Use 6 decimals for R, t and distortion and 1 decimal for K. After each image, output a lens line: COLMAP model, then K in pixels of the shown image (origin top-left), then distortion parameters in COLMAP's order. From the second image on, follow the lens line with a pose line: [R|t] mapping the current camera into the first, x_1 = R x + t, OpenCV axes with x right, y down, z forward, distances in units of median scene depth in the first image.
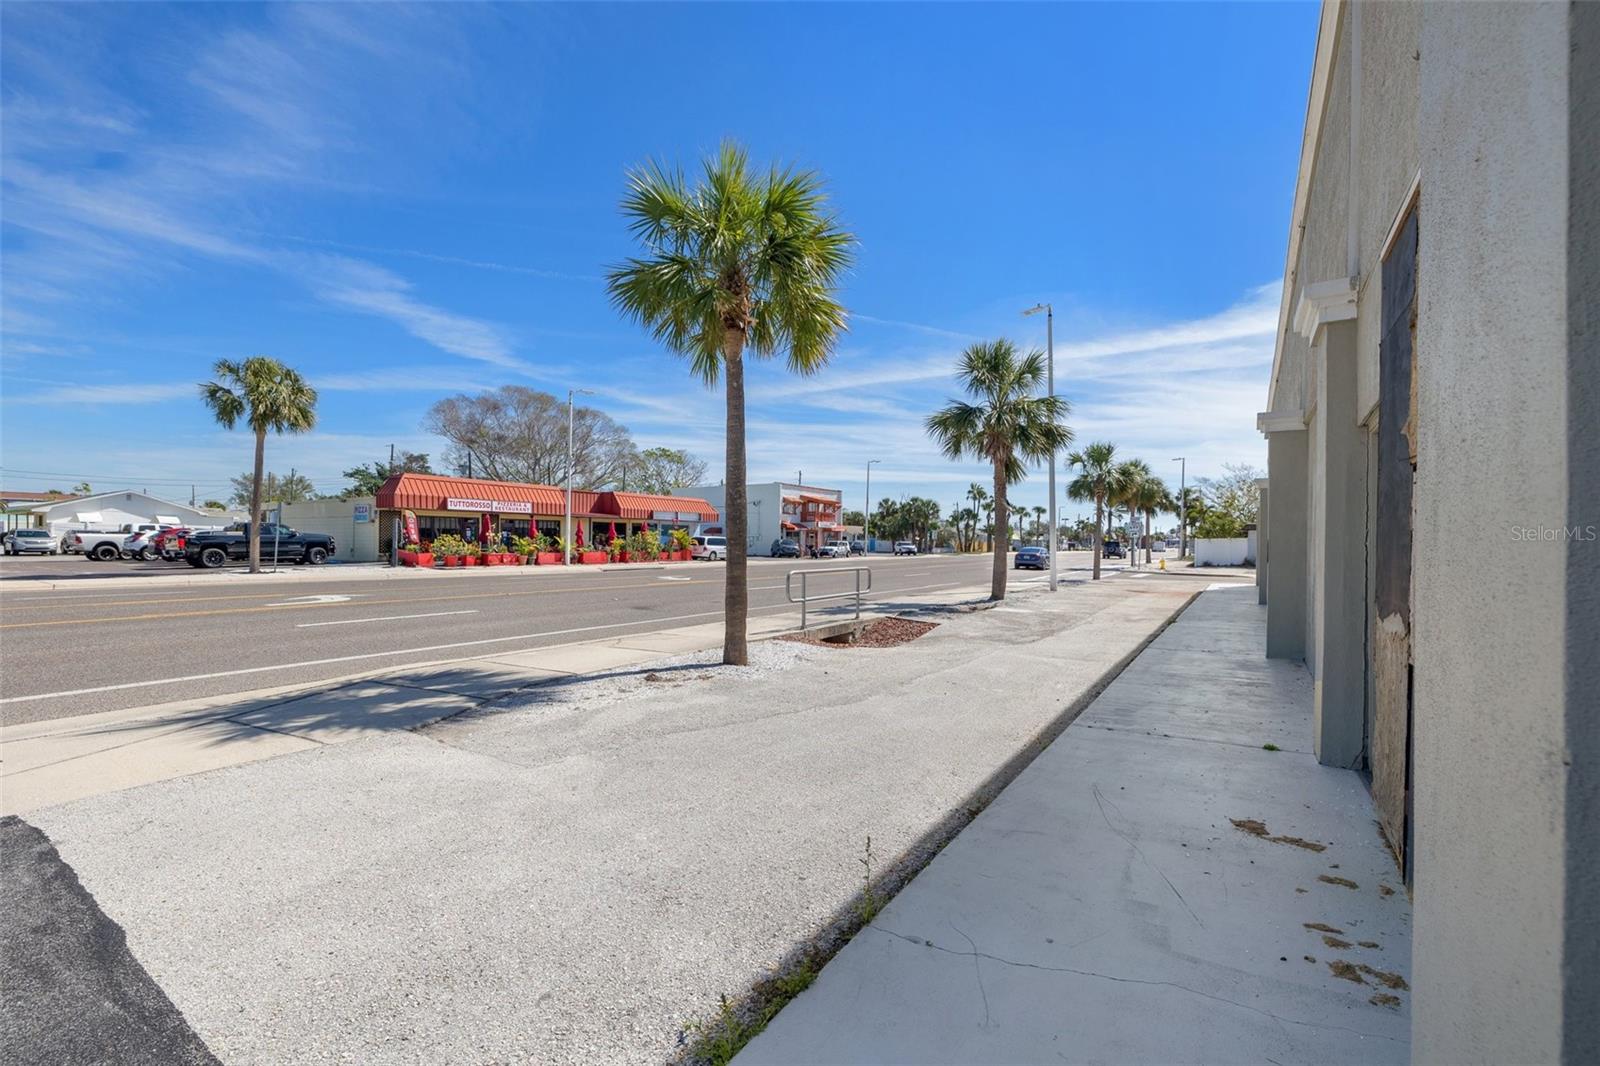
lens RADIAL K [[671.3, 0, 791.9], [0, 671.3, 529.9], [0, 0, 1]] dist [0.002434, 0.000031]
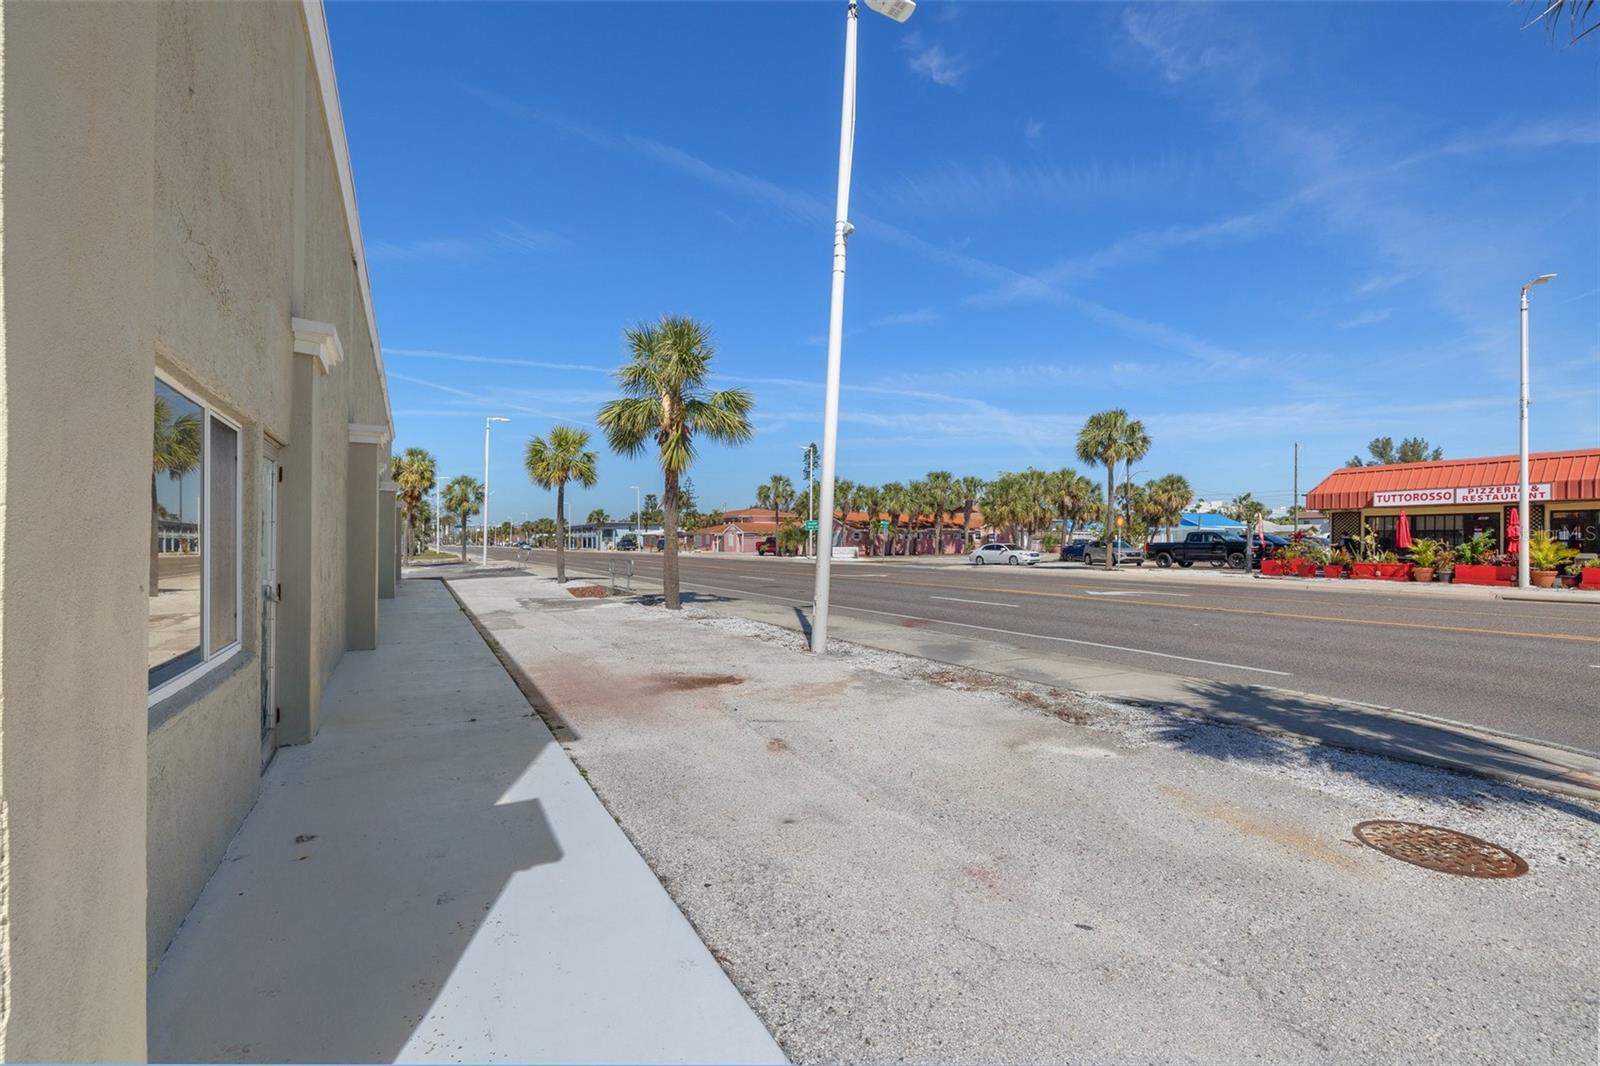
lens RADIAL K [[671.3, 0, 791.9], [0, 671.3, 529.9], [0, 0, 1]] dist [0.002434, 0.000031]
pose [[-0.438288, -0.034246, -0.898182, 0.482647], [0.001495, 0.999245, -0.038829, 0.025813], [0.898833, -0.018361, -0.437906, 0.732595]]
